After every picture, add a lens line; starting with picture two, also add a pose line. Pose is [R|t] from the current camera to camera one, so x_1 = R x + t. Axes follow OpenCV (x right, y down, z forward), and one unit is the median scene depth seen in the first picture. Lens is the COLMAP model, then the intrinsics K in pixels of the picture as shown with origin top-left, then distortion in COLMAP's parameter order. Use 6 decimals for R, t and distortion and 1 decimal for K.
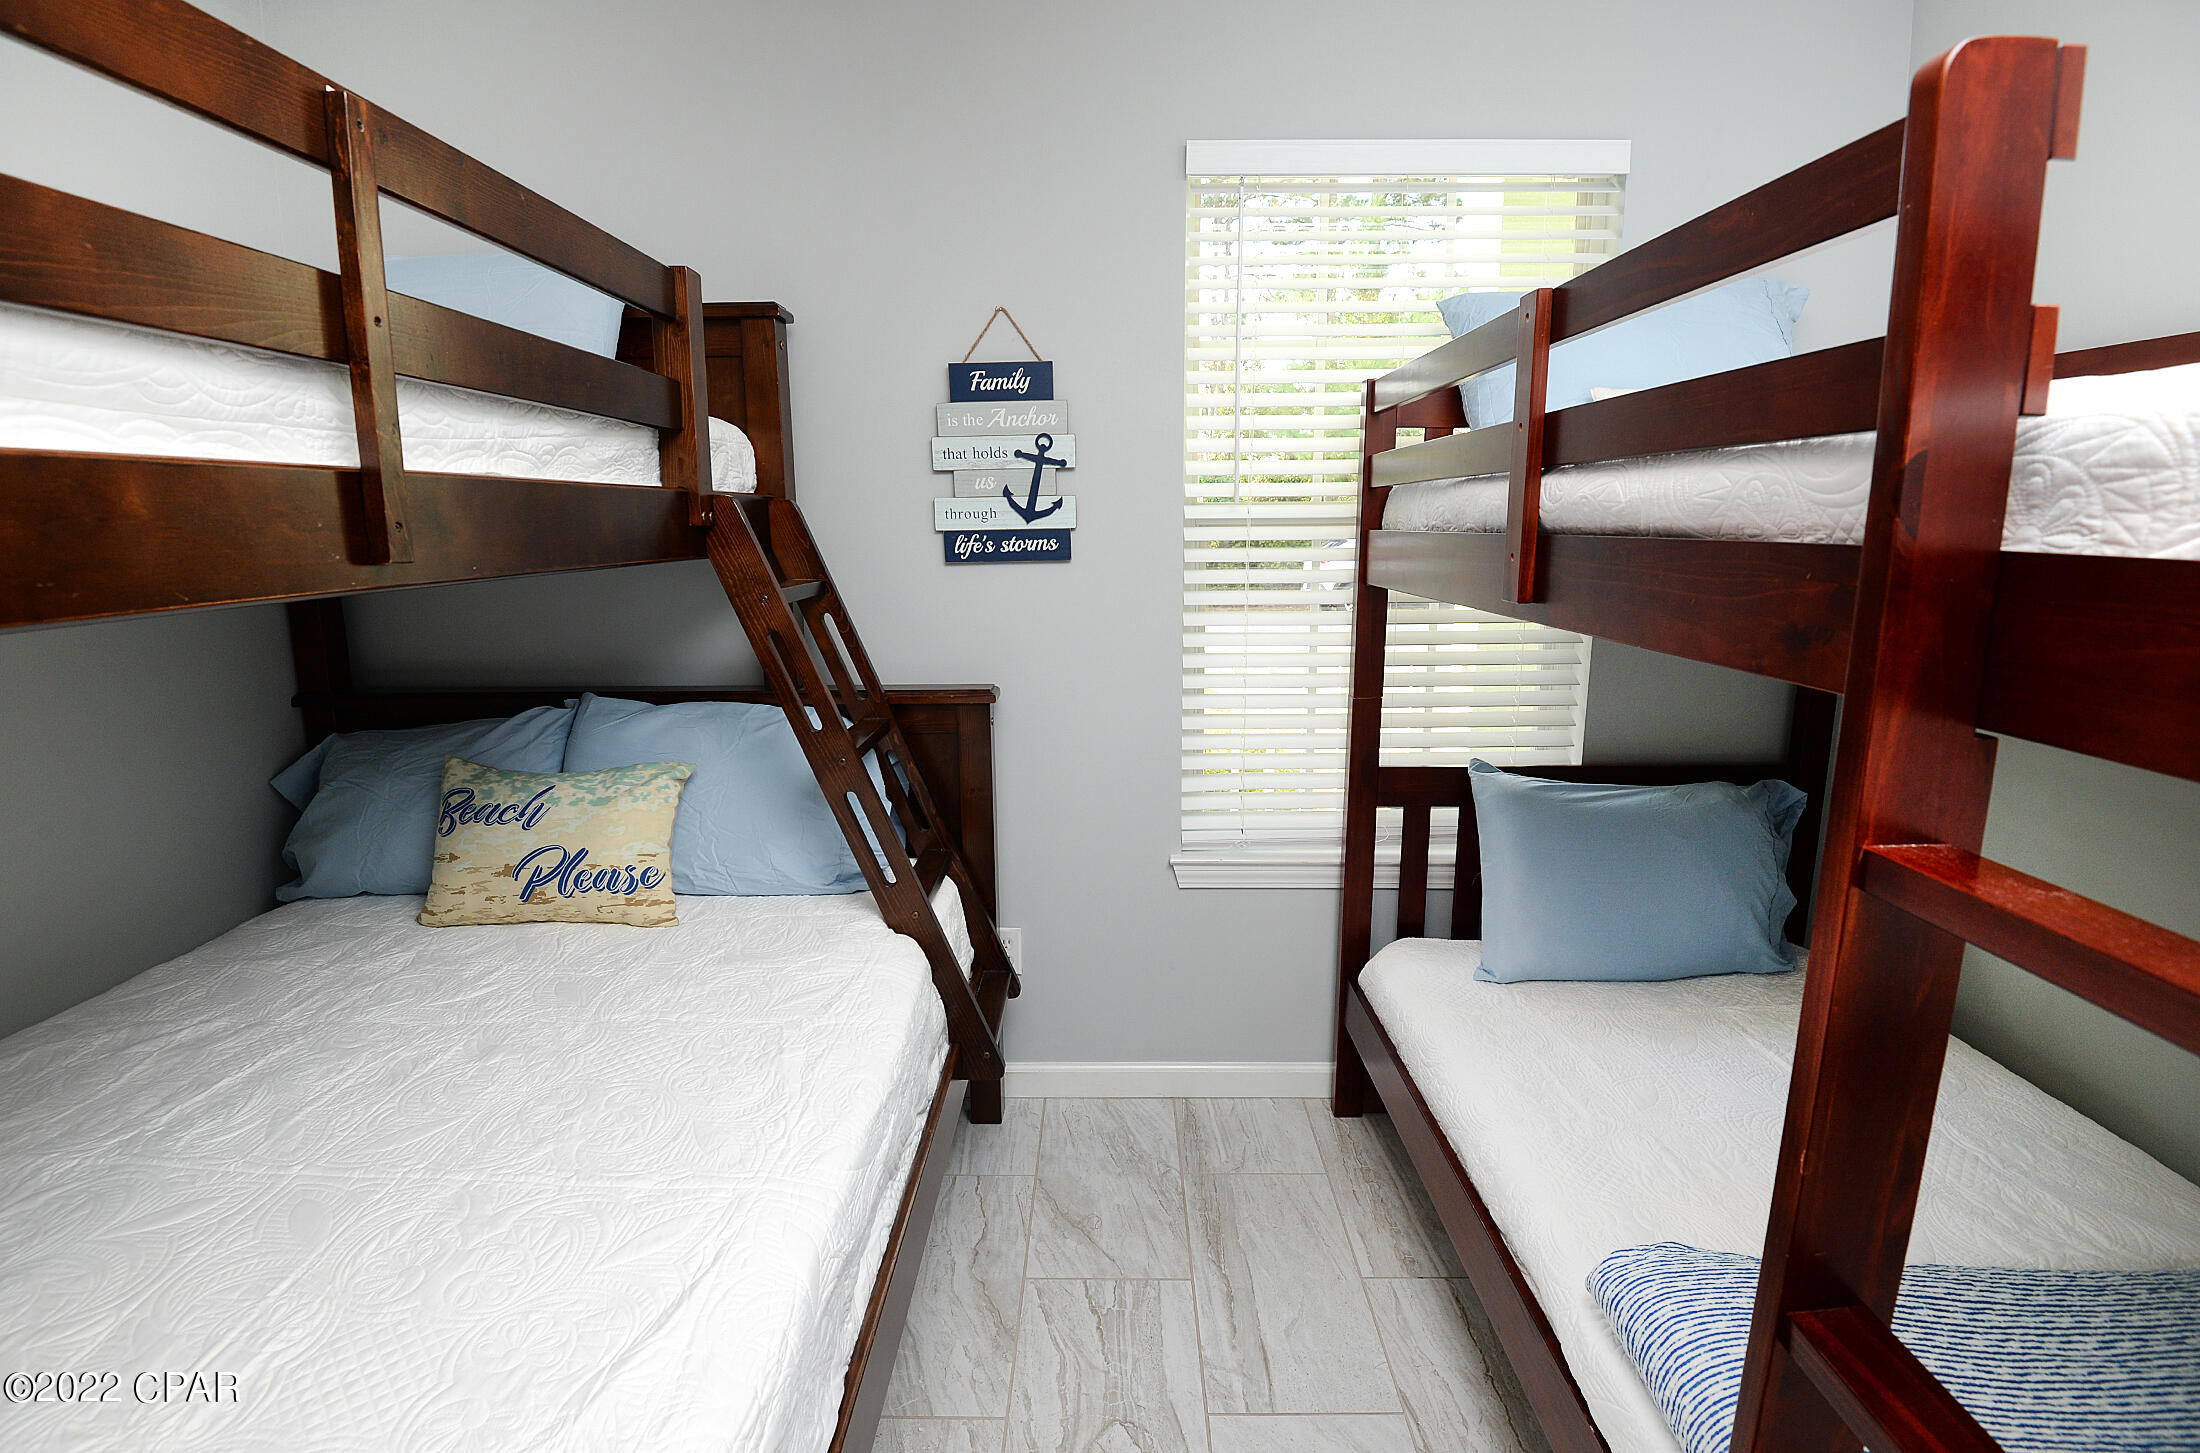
lens RADIAL K [[1049.1, 0, 1104.7], [0, 1049.1, 719.1], [0, 0, 1]] dist [0.013603, -0.029377]
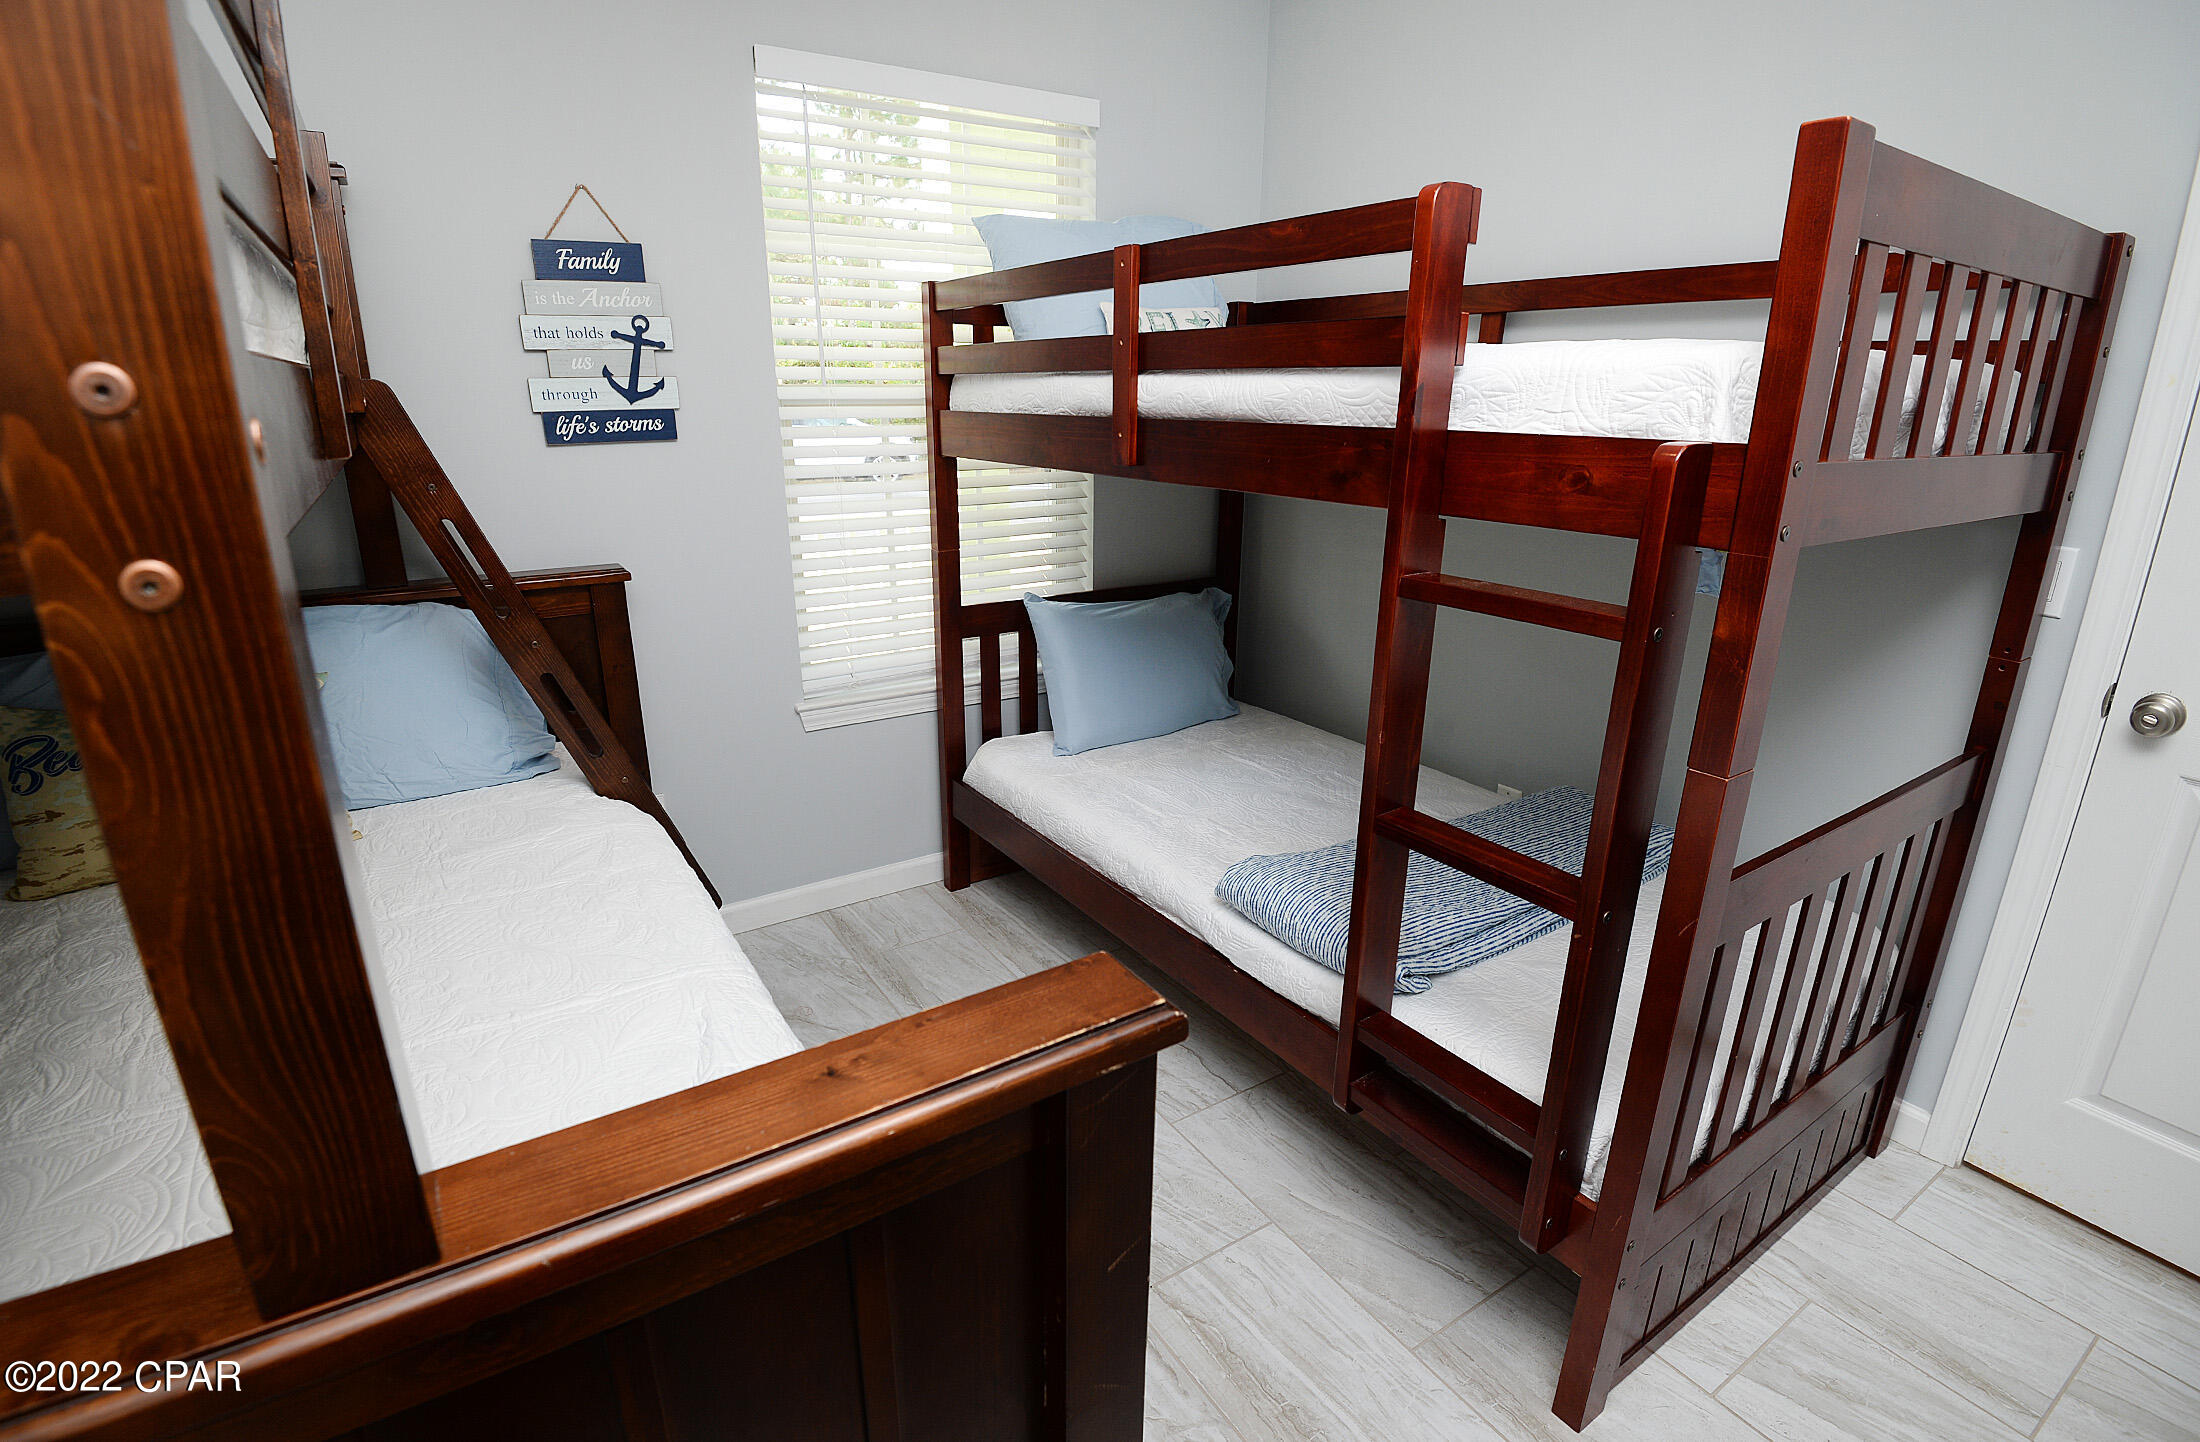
lens RADIAL K [[1039.0, 0, 1100.0], [0, 1039.0, 721.0], [0, 0, 1]] dist [-0.000675, -0.034744]
pose [[0.835204, -0.158446, 0.526620, -0.274821], [0.093189, 0.984524, 0.148422, 0.012479], [-0.541987, -0.074887, 0.837044, -0.126379]]
